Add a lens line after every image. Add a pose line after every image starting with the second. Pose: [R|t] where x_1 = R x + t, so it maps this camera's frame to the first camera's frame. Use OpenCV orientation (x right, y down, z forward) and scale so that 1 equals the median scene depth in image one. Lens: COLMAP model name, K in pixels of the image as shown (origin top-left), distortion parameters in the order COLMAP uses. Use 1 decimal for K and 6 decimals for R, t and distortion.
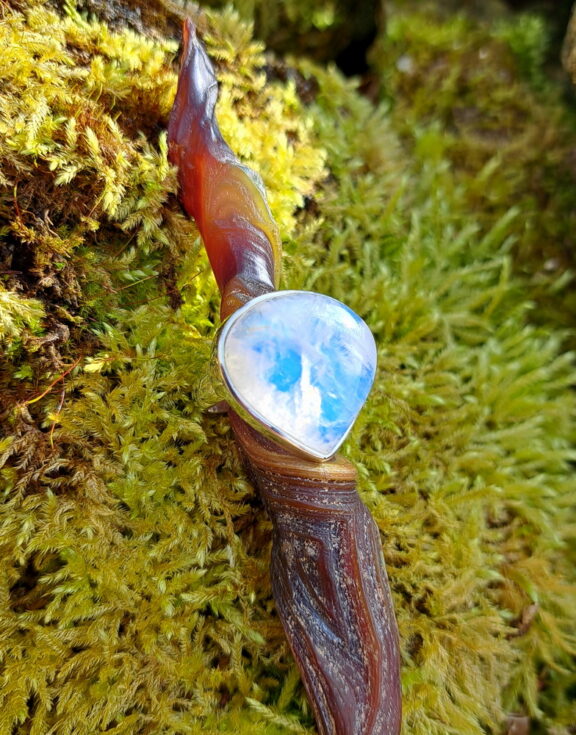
lens RADIAL K [[723.2, 0, 288.4], [0, 723.2, 378.3], [0, 0, 1]] dist [0.008192, -0.094249]
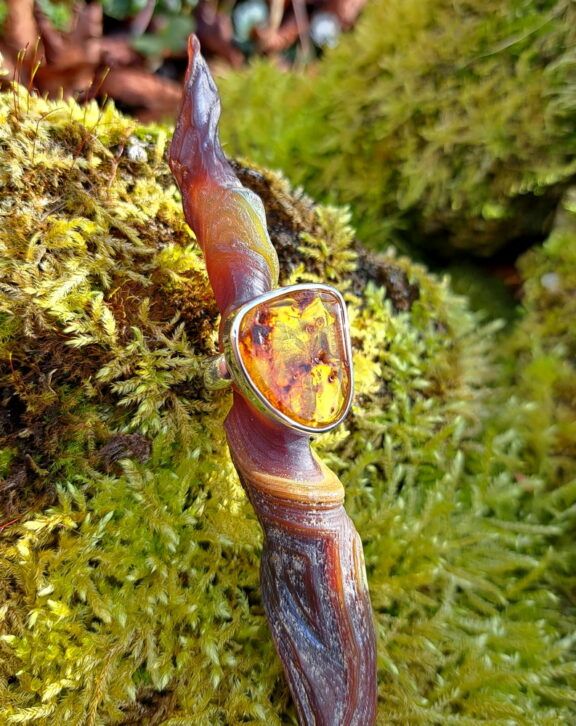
lens RADIAL K [[694.8, 0, 287.8], [0, 694.8, 338.3], [0, 0, 1]] dist [0.018598, -0.112762]
pose [[0.907103, 0.315239, -0.278905, 0.188162], [-0.353913, 0.929918, -0.099993, -0.211452], [0.227837, 0.189412, 0.955099, 0.050259]]
